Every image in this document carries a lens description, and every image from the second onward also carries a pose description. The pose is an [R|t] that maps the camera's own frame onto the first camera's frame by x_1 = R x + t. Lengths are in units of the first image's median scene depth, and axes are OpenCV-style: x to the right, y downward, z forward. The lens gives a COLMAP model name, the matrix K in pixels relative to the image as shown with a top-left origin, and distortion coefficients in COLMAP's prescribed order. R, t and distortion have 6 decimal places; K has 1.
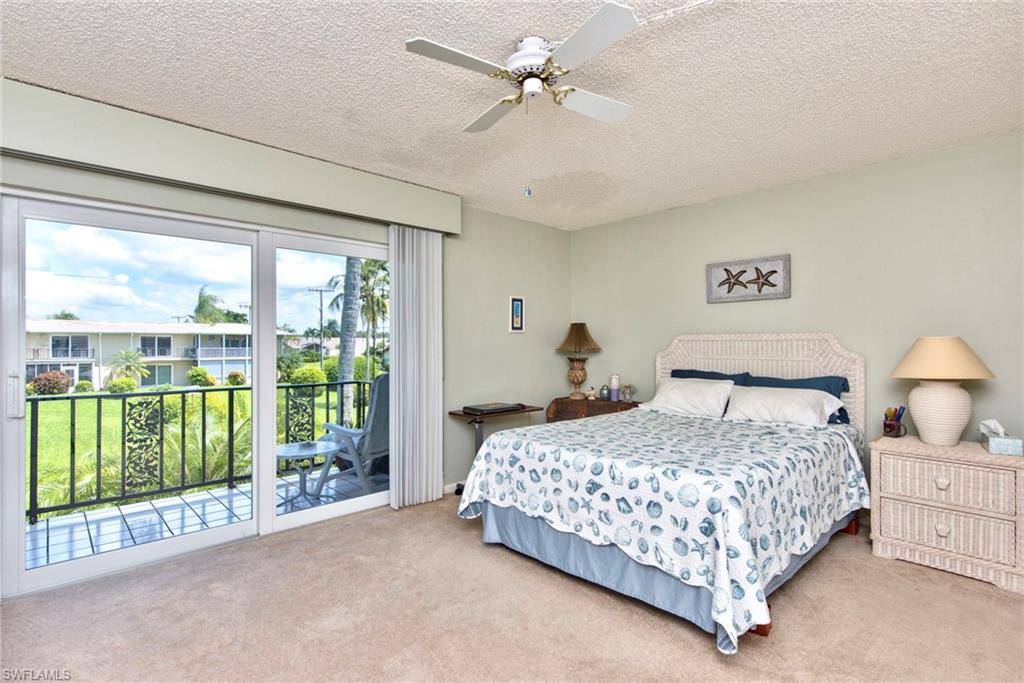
lens RADIAL K [[496.3, 0, 515.3], [0, 496.3, 346.5], [0, 0, 1]] dist [0.000602, -0.000058]
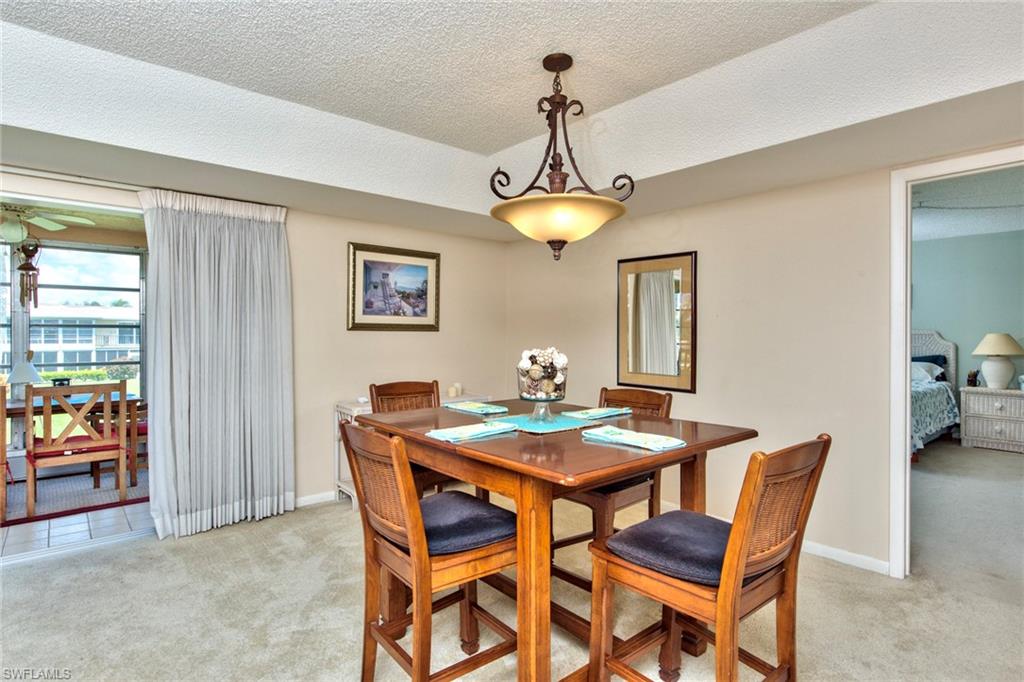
lens RADIAL K [[536.9, 0, 506.7], [0, 536.9, 340.0], [0, 0, 1]] dist [-0.001440, 0.000339]
pose [[0.998599, 0.005569, -0.052630, -0.929003], [-0.005111, 0.999948, 0.008837, -0.005377], [0.052676, -0.008556, 0.998575, -1.162494]]
